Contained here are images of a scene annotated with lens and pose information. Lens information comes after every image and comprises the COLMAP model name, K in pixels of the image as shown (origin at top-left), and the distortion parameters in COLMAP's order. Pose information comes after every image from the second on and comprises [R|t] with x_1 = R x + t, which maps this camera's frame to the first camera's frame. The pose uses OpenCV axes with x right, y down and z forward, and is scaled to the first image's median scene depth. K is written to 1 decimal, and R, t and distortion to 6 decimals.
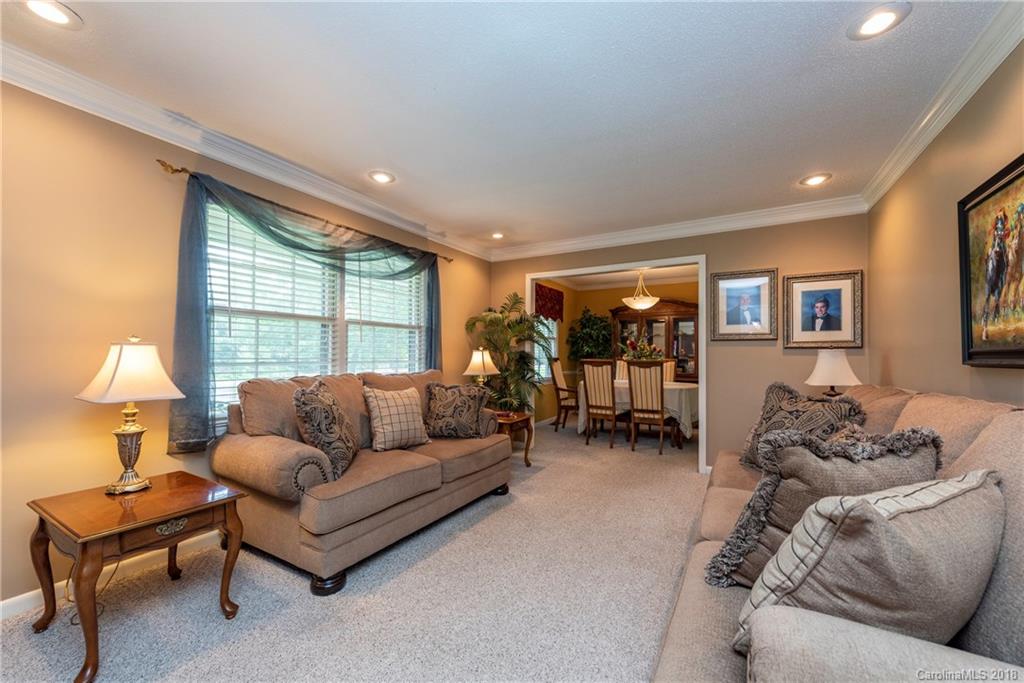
lens RADIAL K [[400.7, 0, 513.6], [0, 400.7, 343.8], [0, 0, 1]] dist [0.010246, -0.003475]
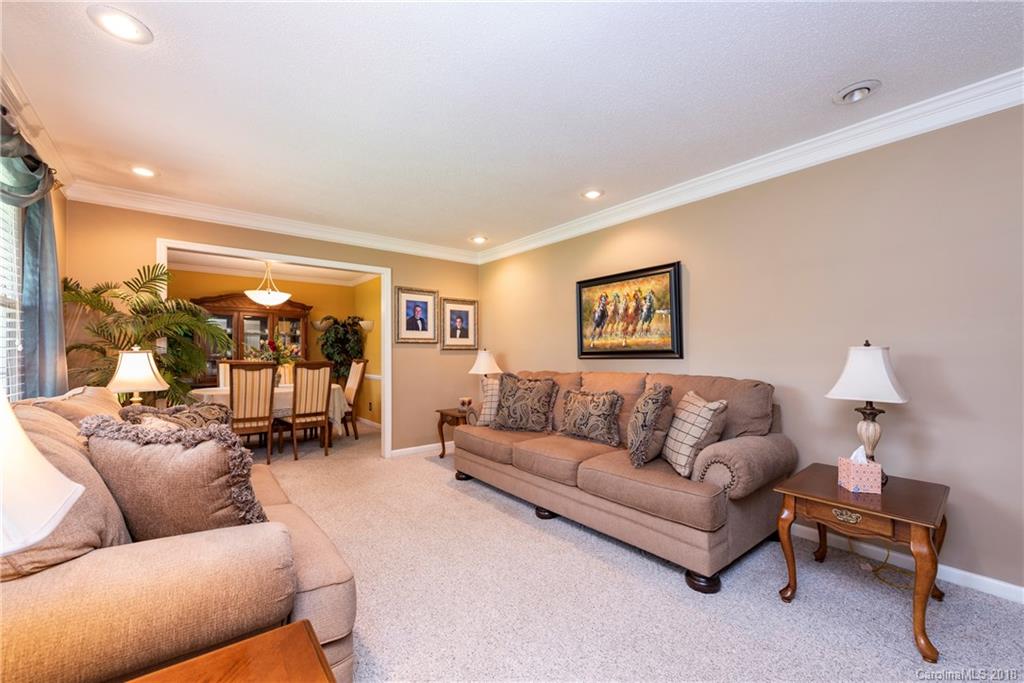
lens RADIAL K [[400.7, 0, 513.1], [0, 400.7, 347.0], [0, 0, 1]] dist [0.010246, -0.003475]
pose [[0.373794, 0.008820, 0.927470, -0.512752], [-0.015794, 0.999870, -0.003143, 0.002107], [-0.927377, -0.013474, 0.373885, 0.265151]]
